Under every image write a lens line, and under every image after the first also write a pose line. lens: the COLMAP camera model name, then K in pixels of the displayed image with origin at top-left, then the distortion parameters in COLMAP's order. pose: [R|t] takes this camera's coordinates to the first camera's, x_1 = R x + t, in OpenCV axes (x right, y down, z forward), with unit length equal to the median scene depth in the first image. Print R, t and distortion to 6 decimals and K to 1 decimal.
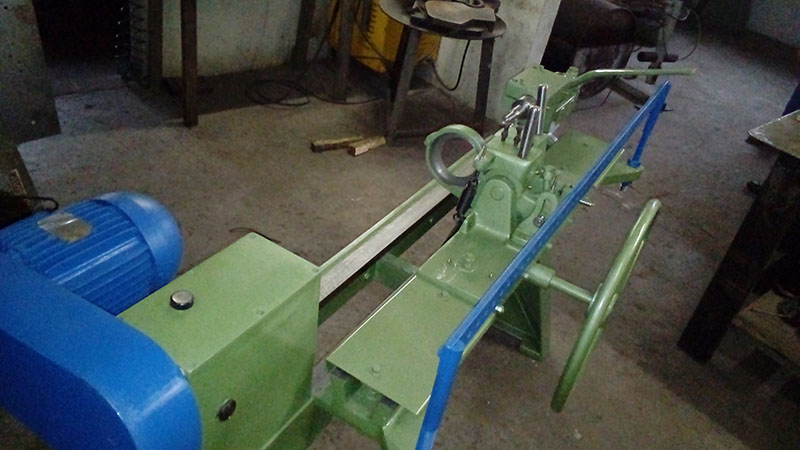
lens RADIAL K [[695.8, 0, 383.2], [0, 695.8, 226.3], [0, 0, 1]] dist [0.078893, -0.101128]
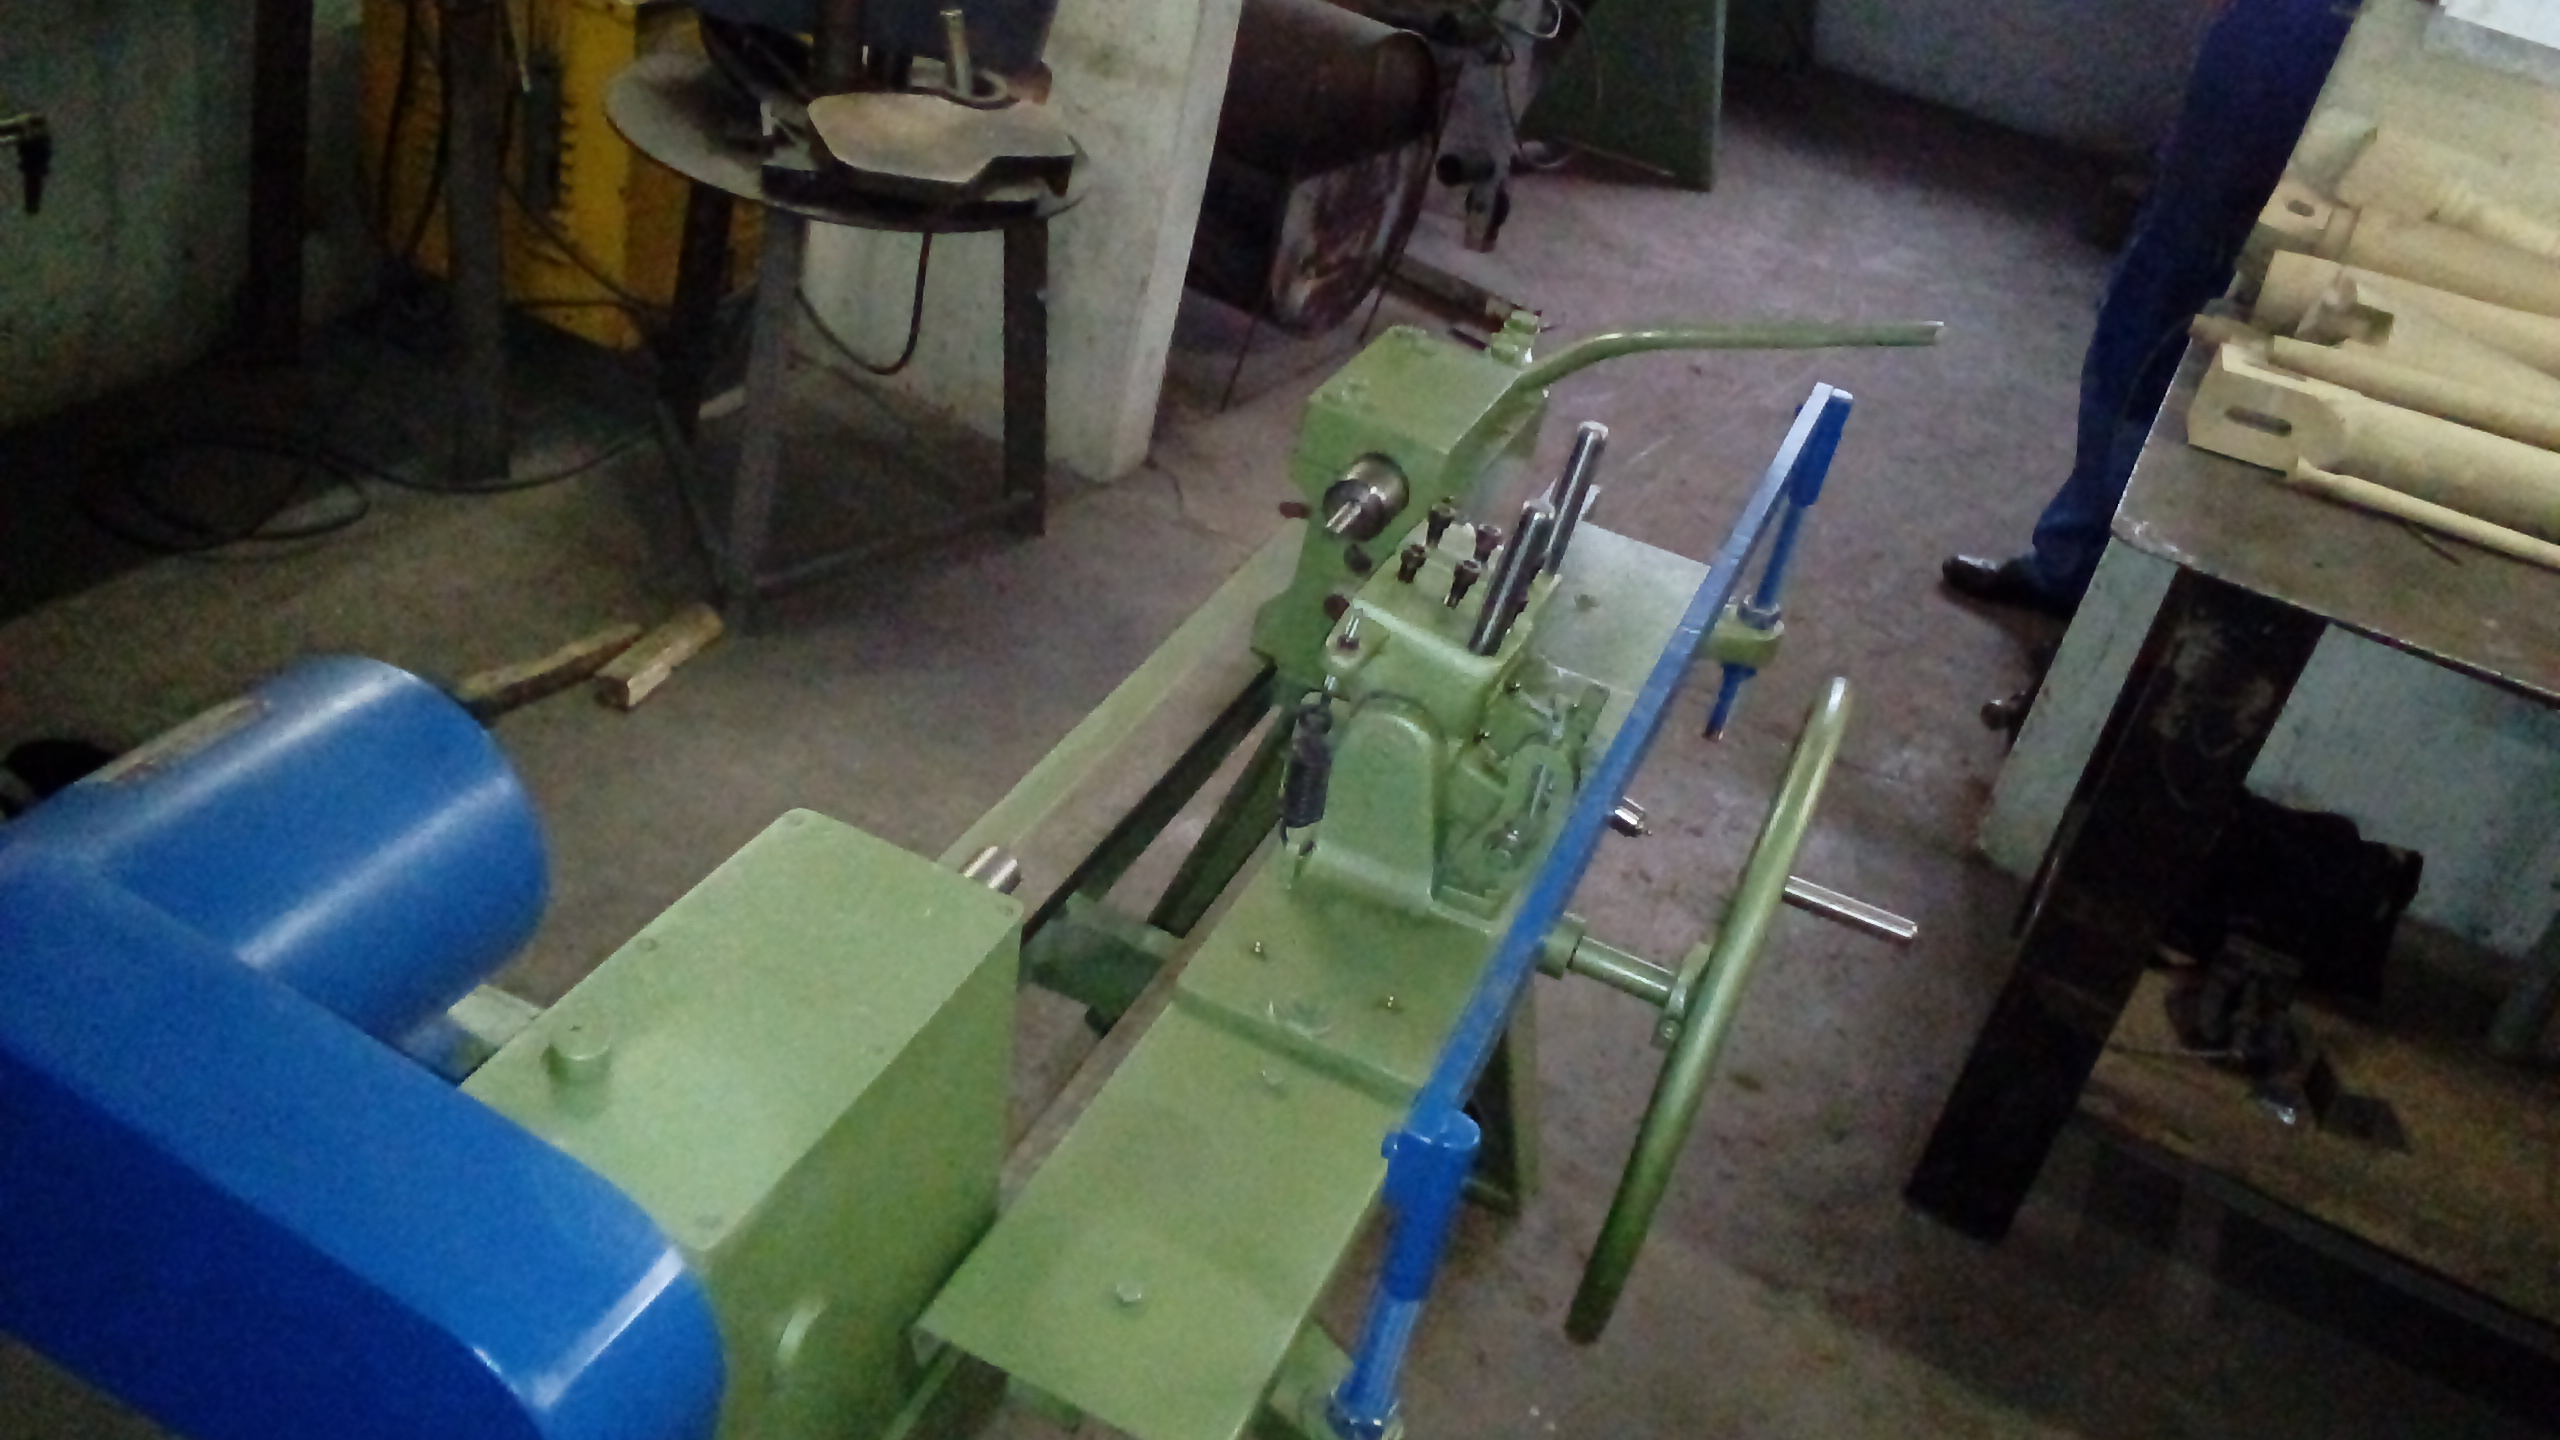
lens RADIAL K [[2213.0, 0, 1221.3], [0, 2213.0, 723.9], [0, 0, 1]] dist [0.087139, -0.122882]
pose [[0.933568, -0.184991, 0.306966, -0.084361], [0.171321, 0.982643, 0.071147, -0.109153], [-0.314800, -0.013831, 0.949057, 0.128913]]
